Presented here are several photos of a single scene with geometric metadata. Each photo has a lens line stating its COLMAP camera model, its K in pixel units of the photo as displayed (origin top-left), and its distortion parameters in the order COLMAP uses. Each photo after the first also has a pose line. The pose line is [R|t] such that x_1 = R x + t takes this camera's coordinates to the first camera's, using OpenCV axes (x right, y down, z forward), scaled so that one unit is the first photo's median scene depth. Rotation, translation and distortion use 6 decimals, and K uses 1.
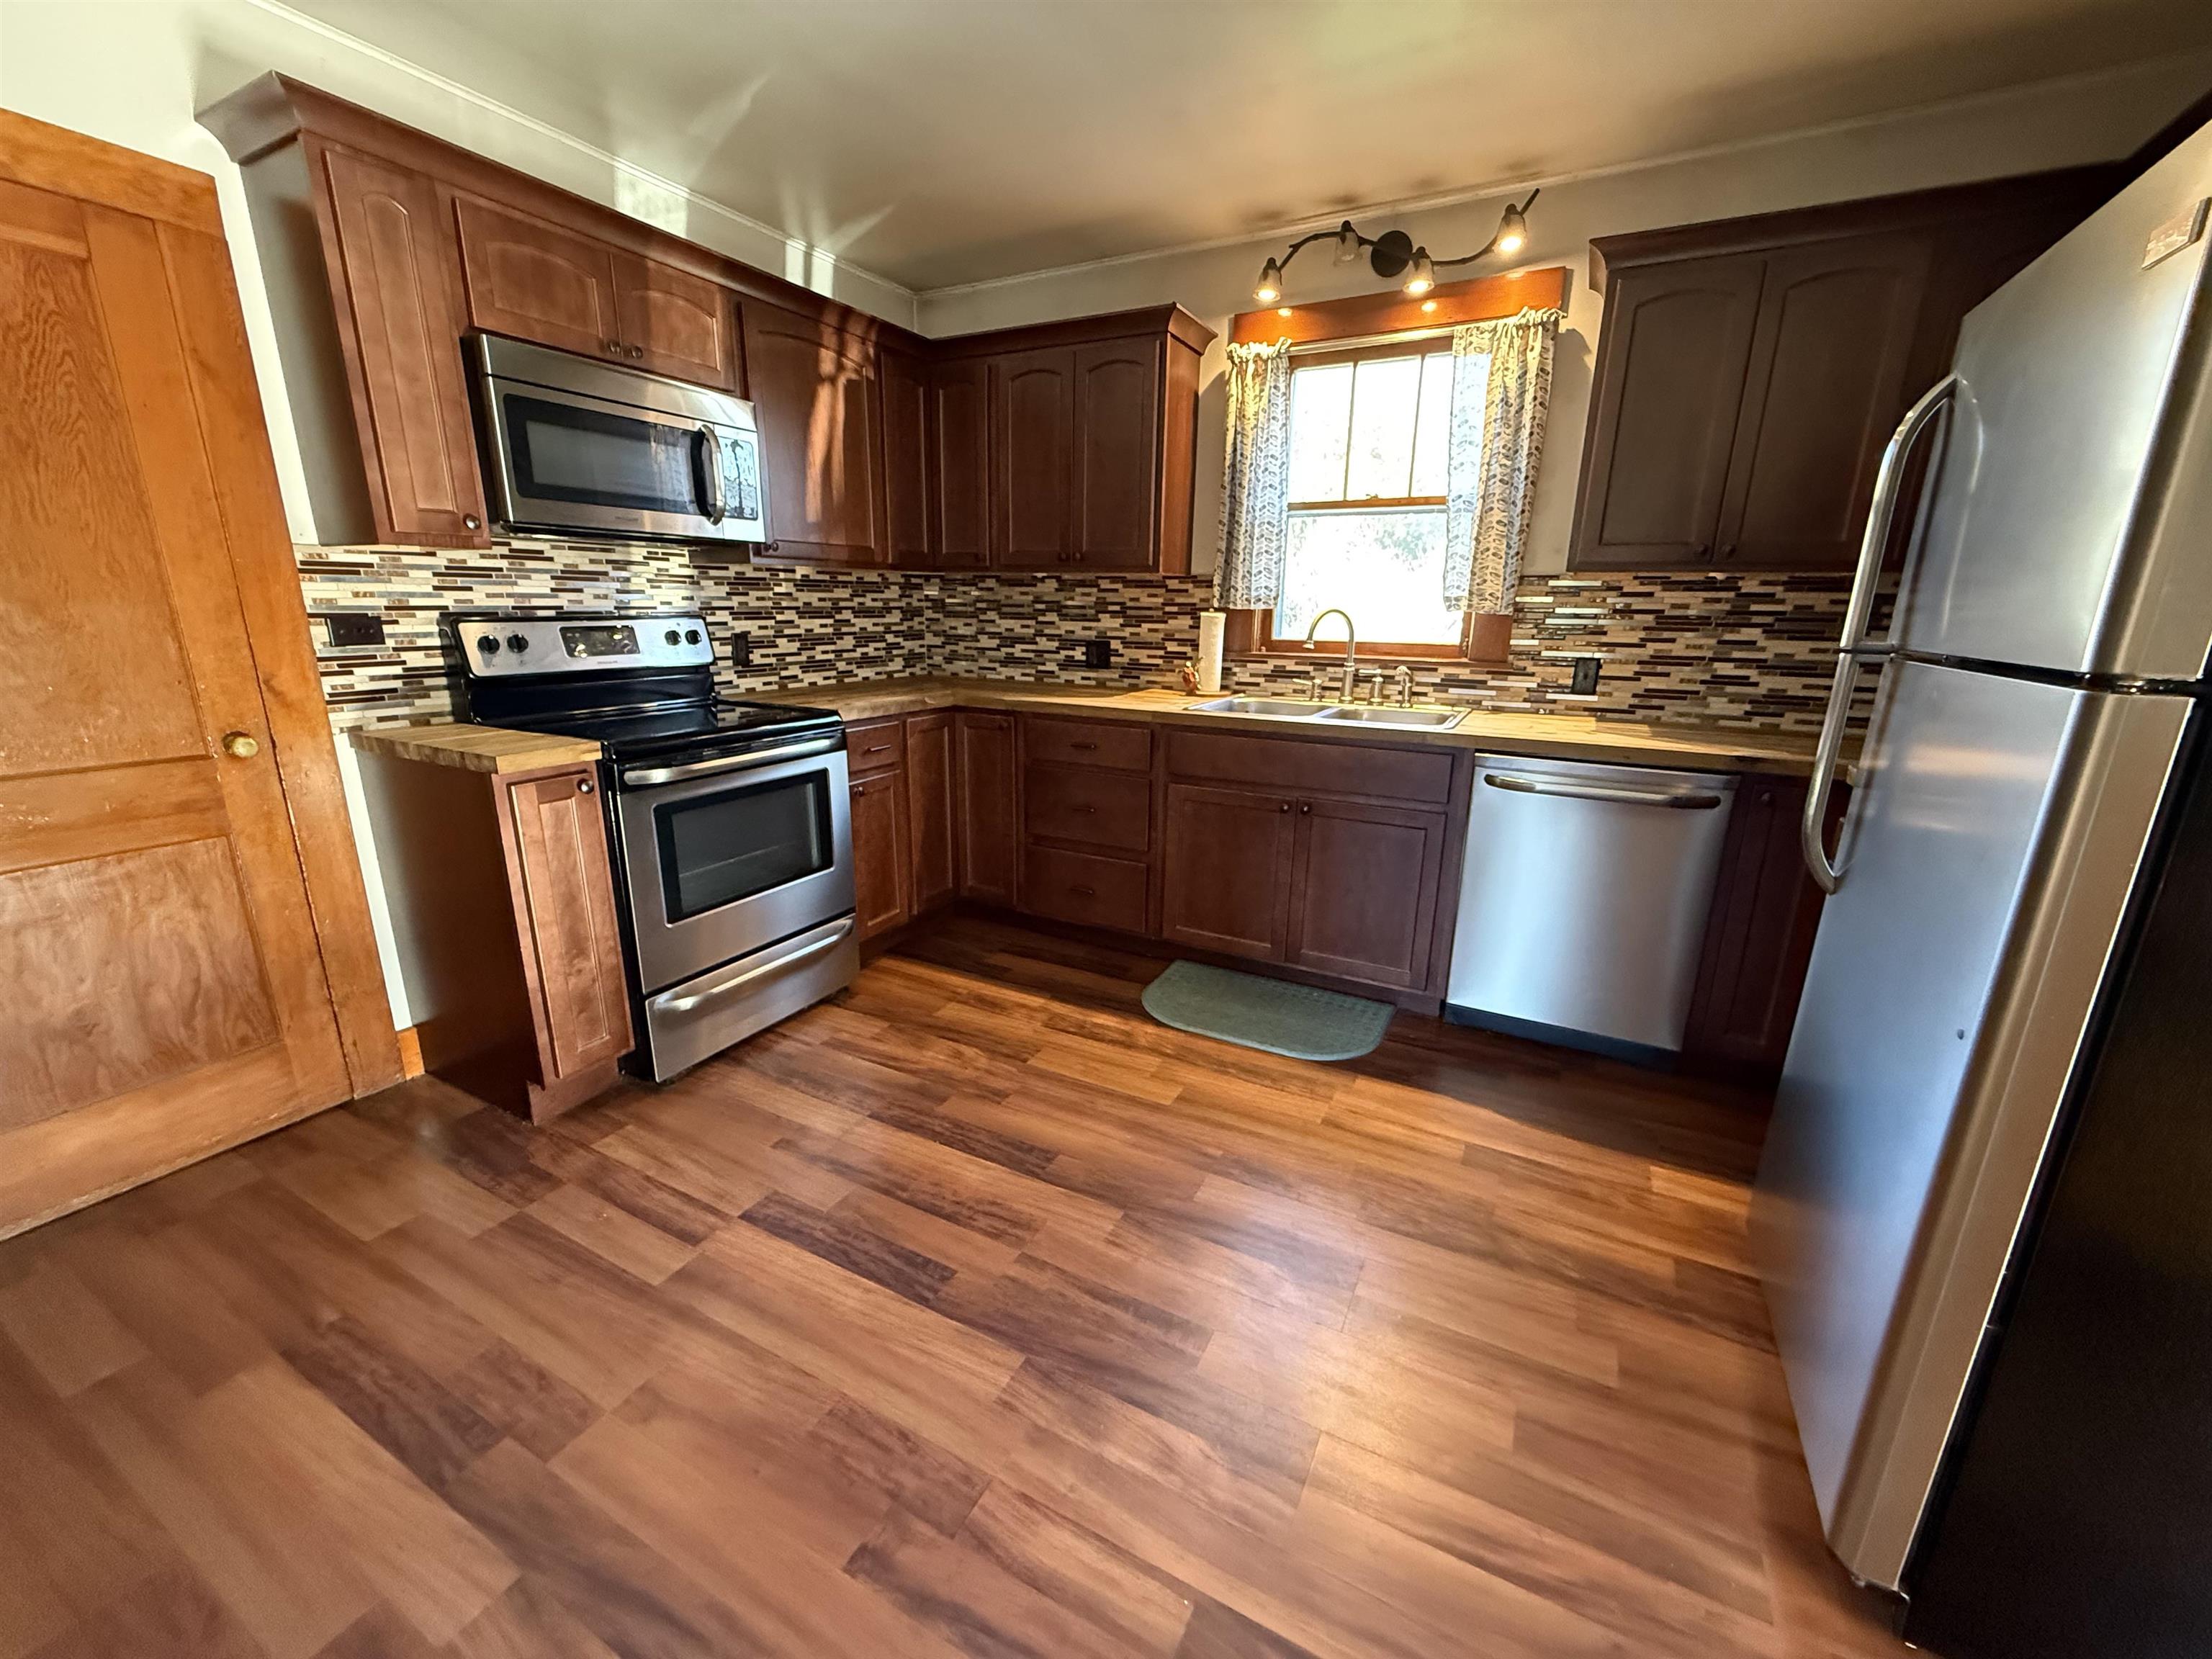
lens RADIAL K [[874.9, 0, 1106.0], [0, 874.9, 829.5], [0, 0, 1]] dist [0.000895, -0.000210]
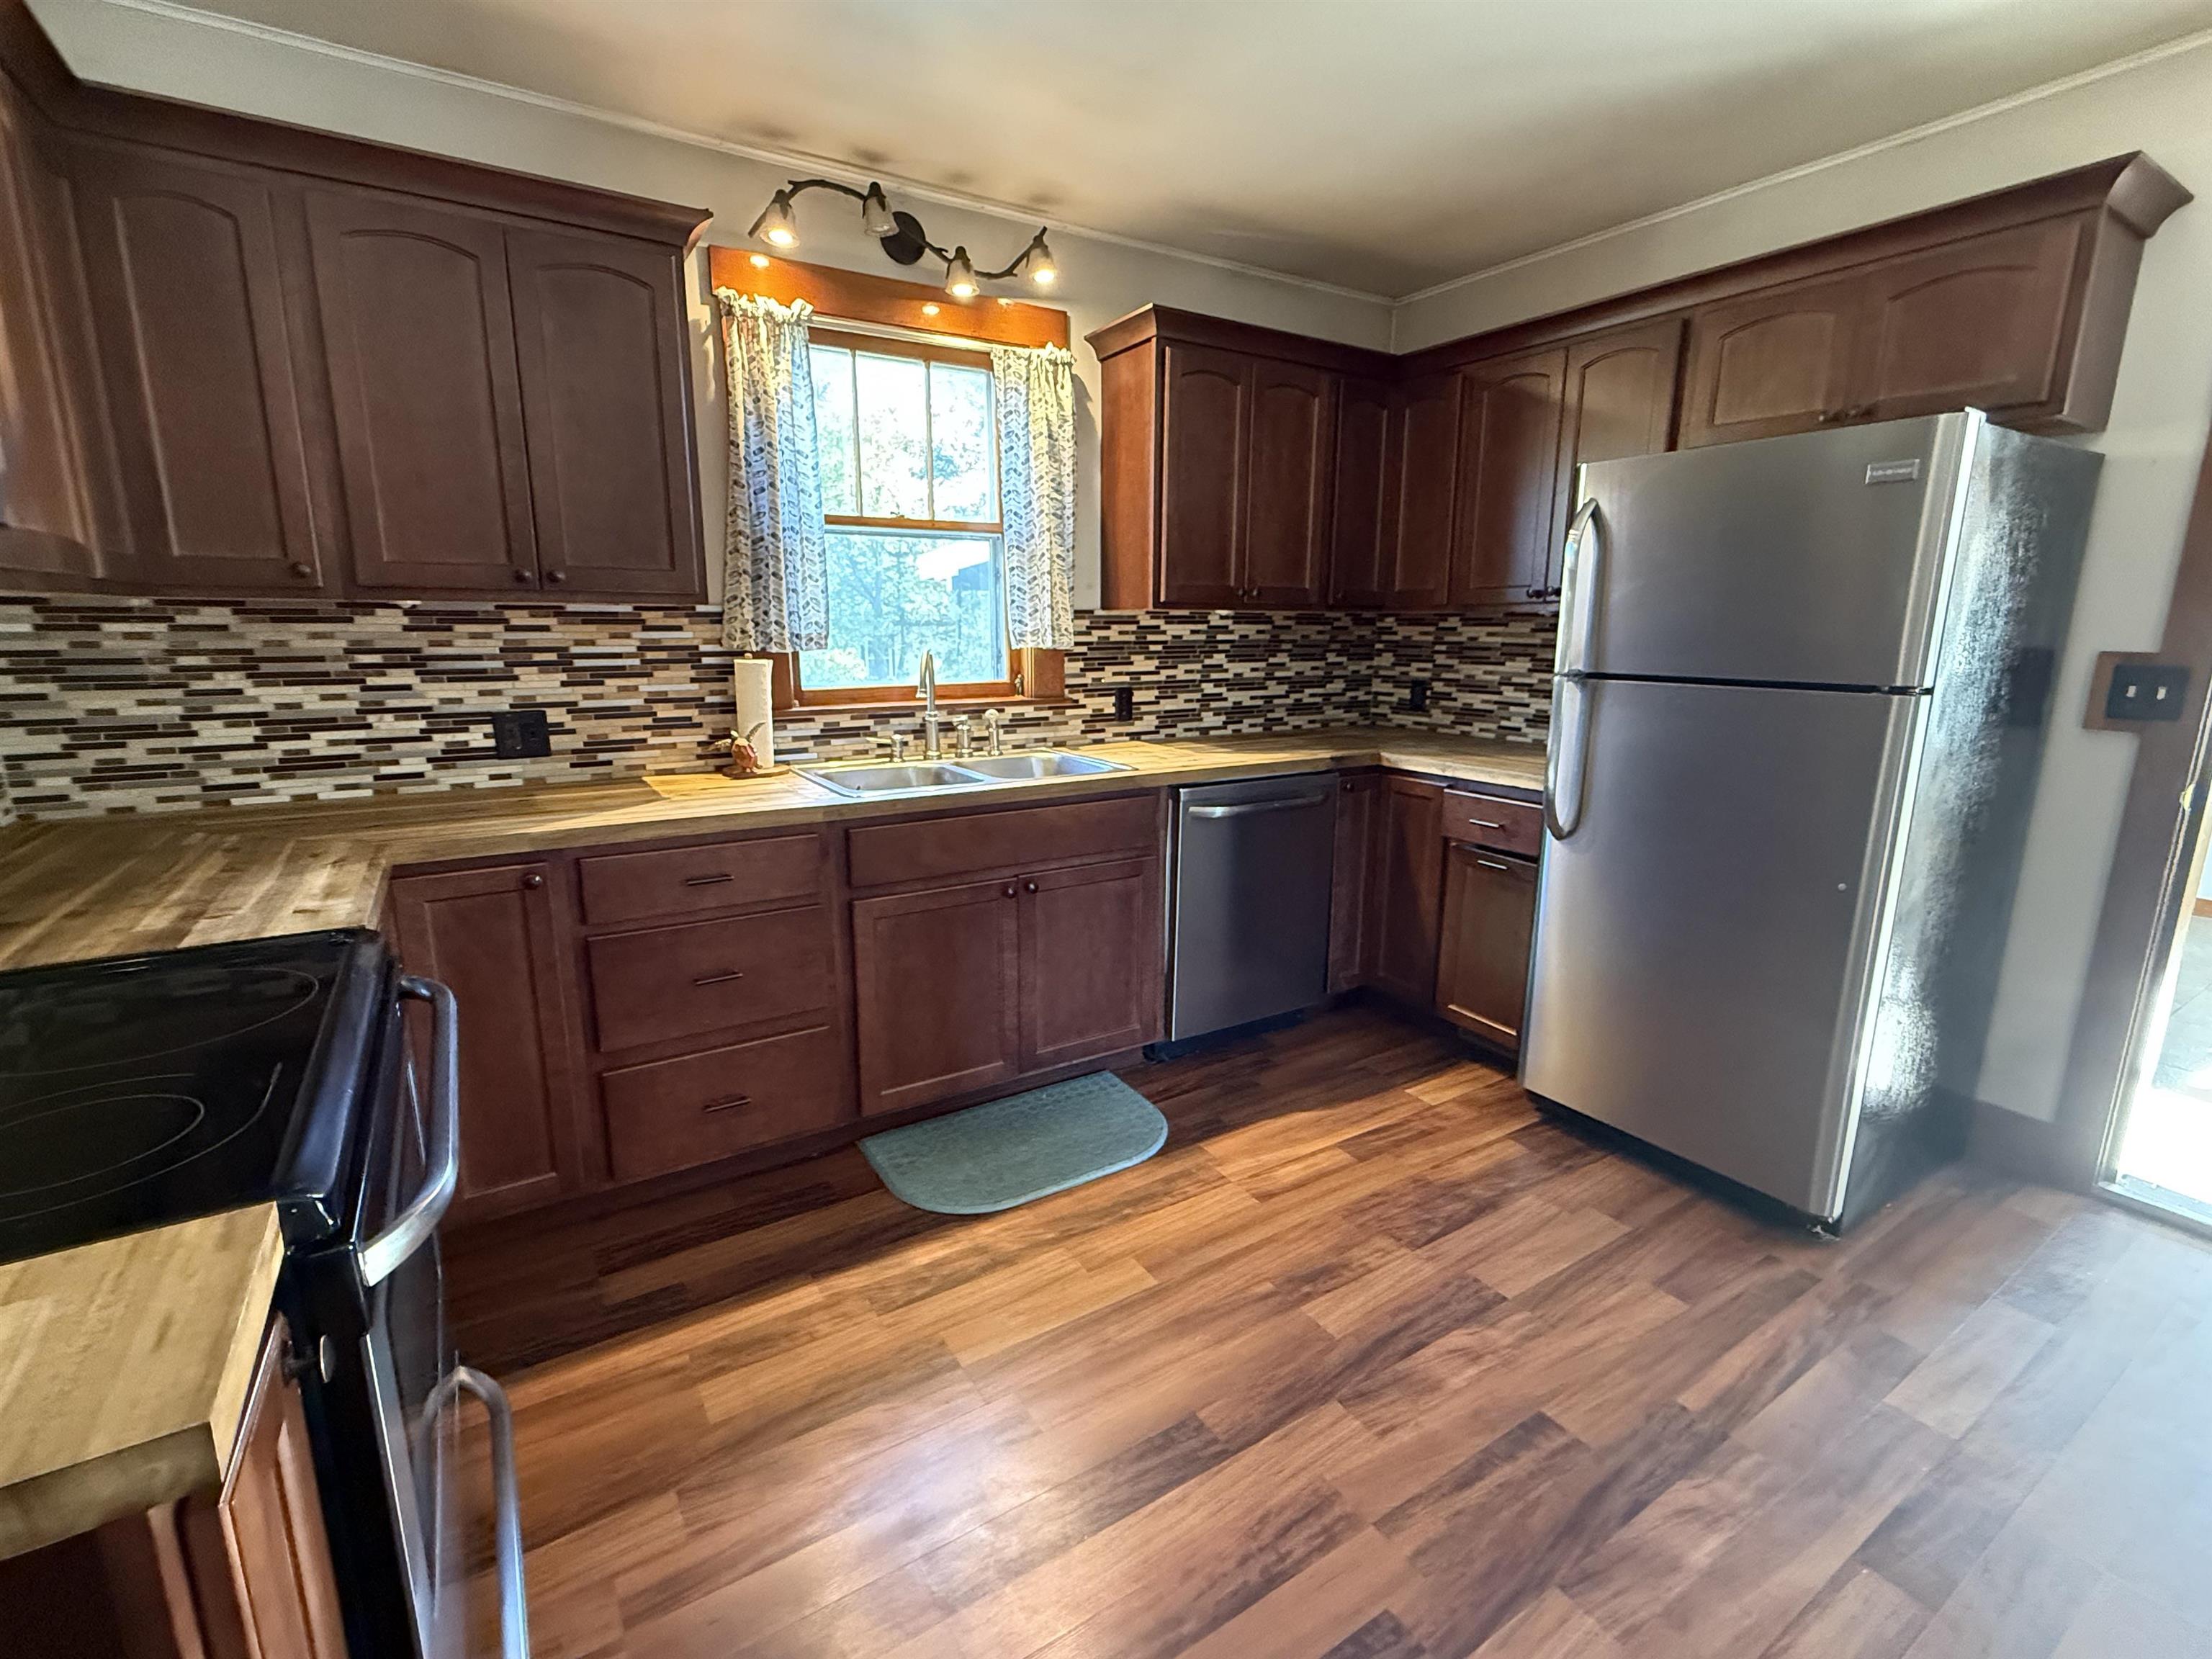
lens RADIAL K [[995.2, 0, 1106.0], [0, 995.2, 829.5], [0, 0, 1]] dist [0.003730, 0.000215]
pose [[0.496932, -0.188609, 0.847045, -0.495588], [0.225414, 0.970645, 0.083888, -0.129903], [-0.838002, 0.149249, 0.524859, 0.397602]]
